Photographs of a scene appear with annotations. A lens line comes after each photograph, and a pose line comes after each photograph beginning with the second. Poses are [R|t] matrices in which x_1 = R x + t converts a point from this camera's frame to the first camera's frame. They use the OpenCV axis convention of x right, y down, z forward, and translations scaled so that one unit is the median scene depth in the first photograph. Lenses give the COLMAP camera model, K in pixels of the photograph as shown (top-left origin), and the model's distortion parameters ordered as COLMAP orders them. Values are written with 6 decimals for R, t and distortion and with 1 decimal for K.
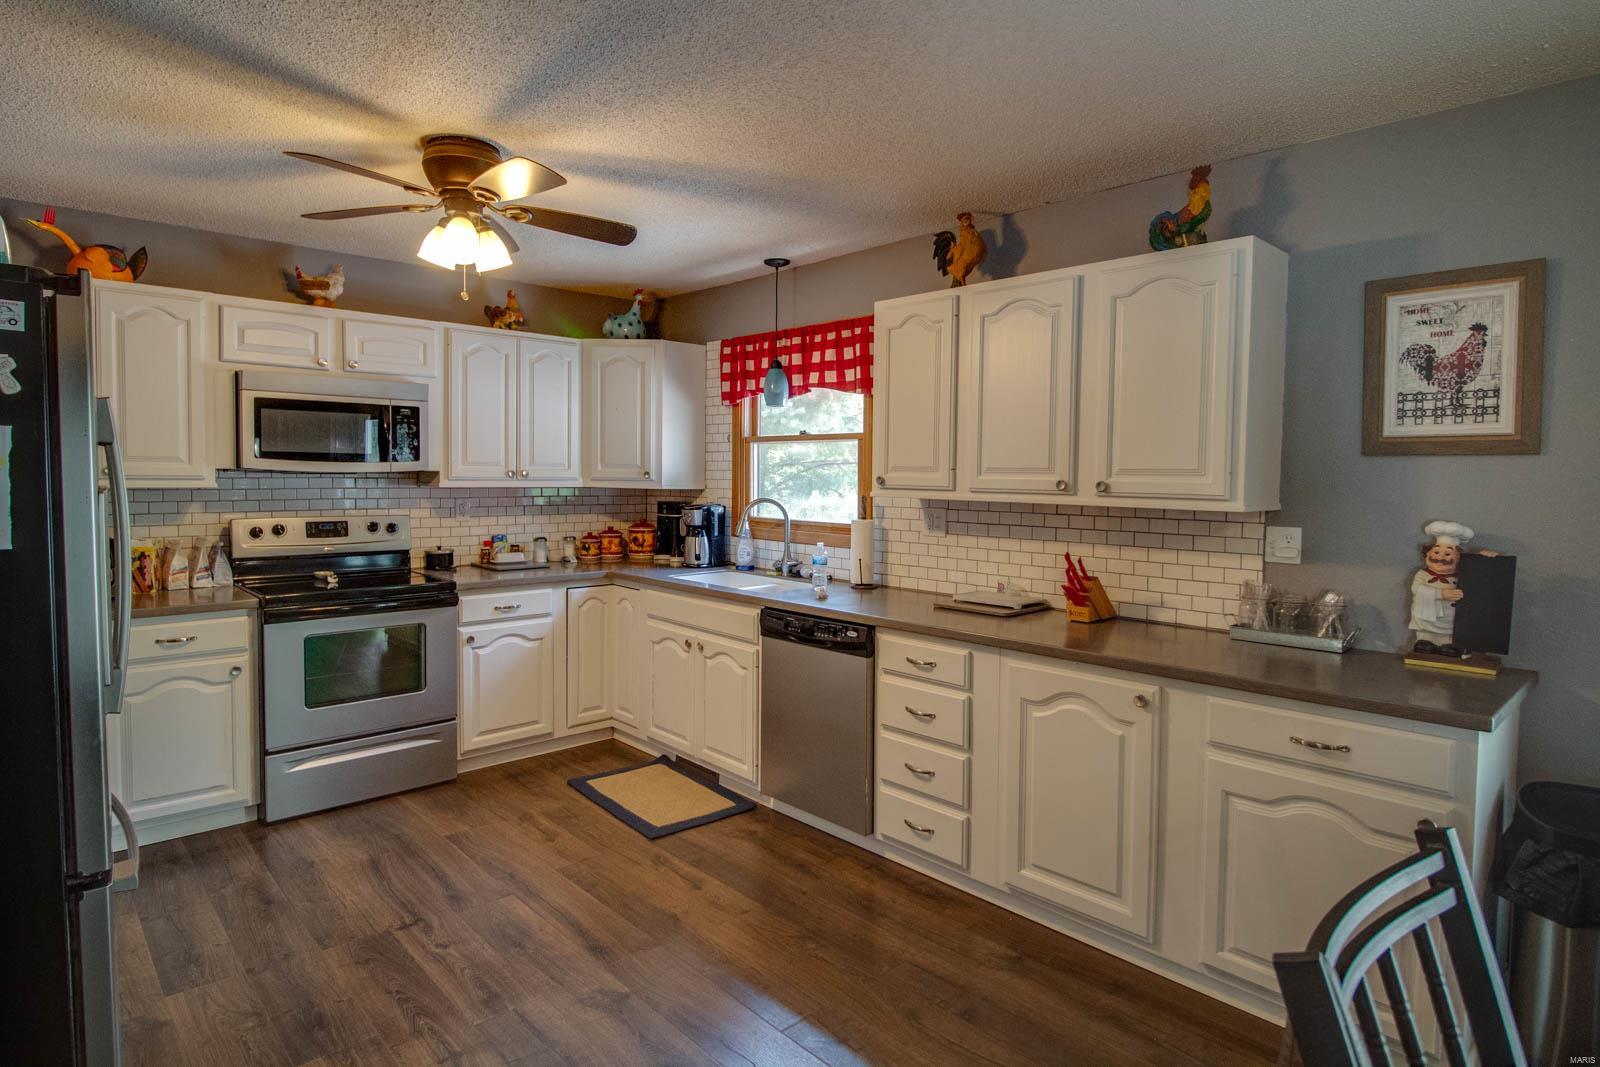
lens RADIAL K [[864.0, 0, 786.1], [0, 864.0, 512.7], [0, 0, 1]] dist [-0.001789, -0.001029]
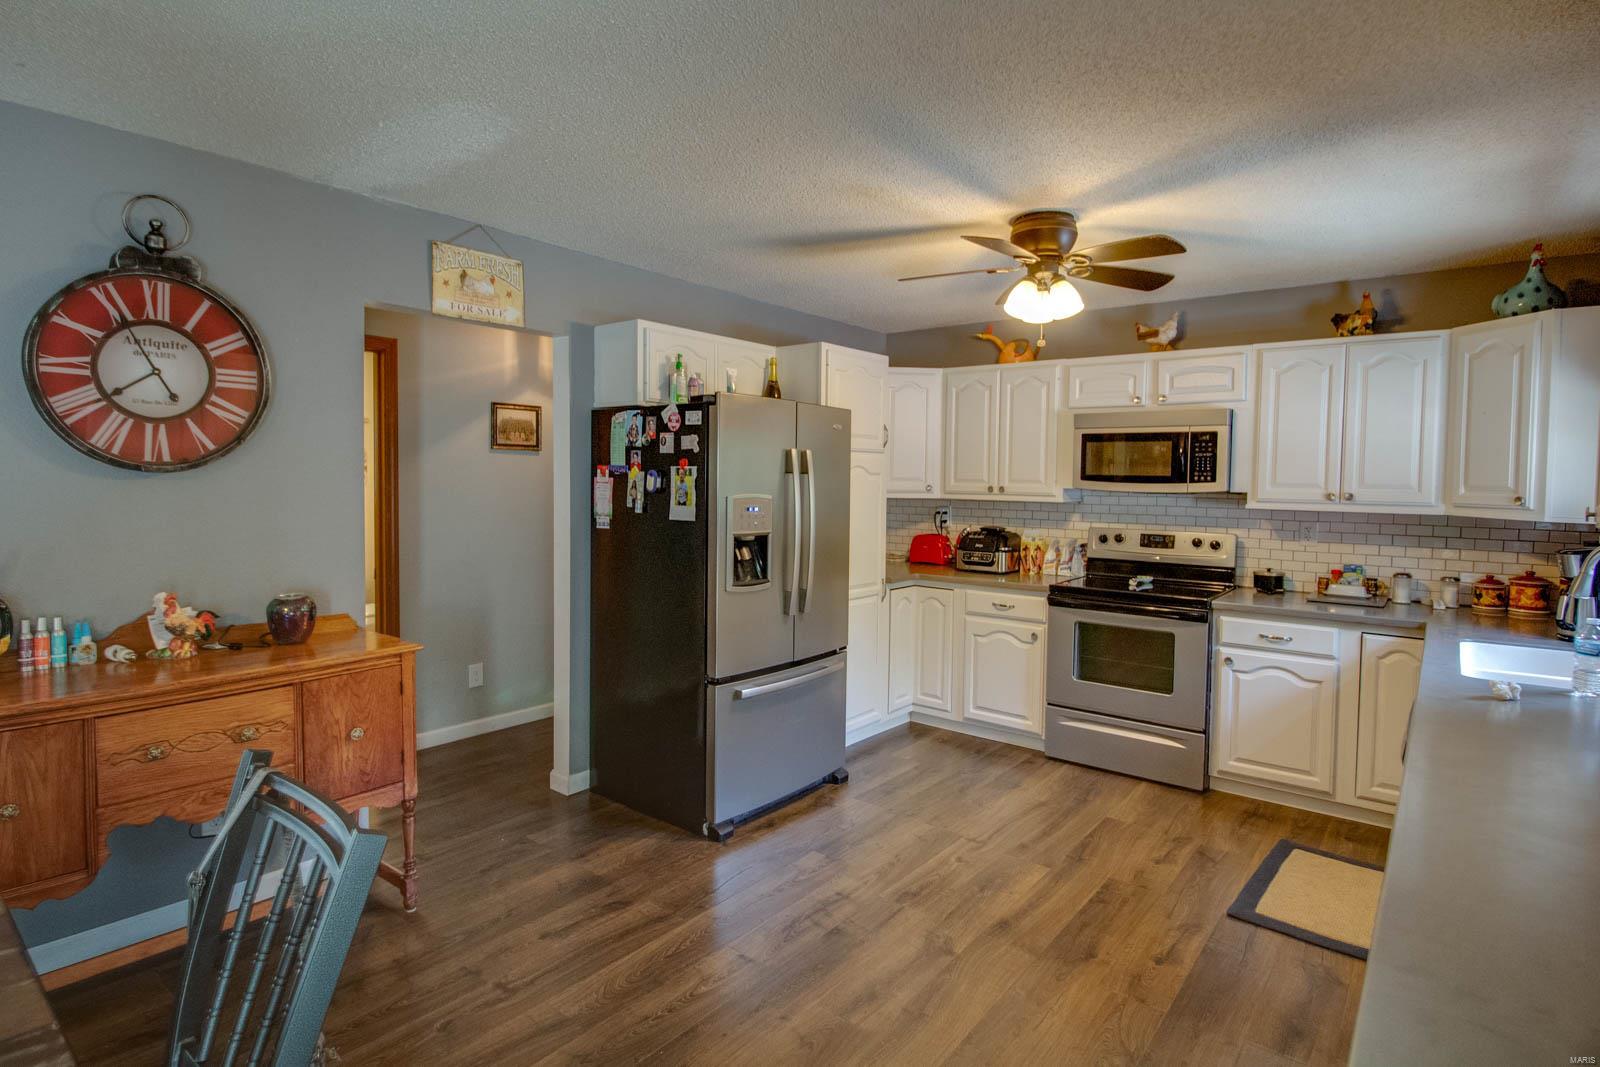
lens RADIAL K [[815.8, 0, 804.7], [0, 815.8, 510.6], [0, 0, 1]] dist [-0.005306, -0.001419]
pose [[0.164074, 0.031824, -0.985935, 0.492447], [-0.058923, 0.998011, 0.022408, -0.019316], [0.984687, 0.054418, 0.165623, 0.362863]]
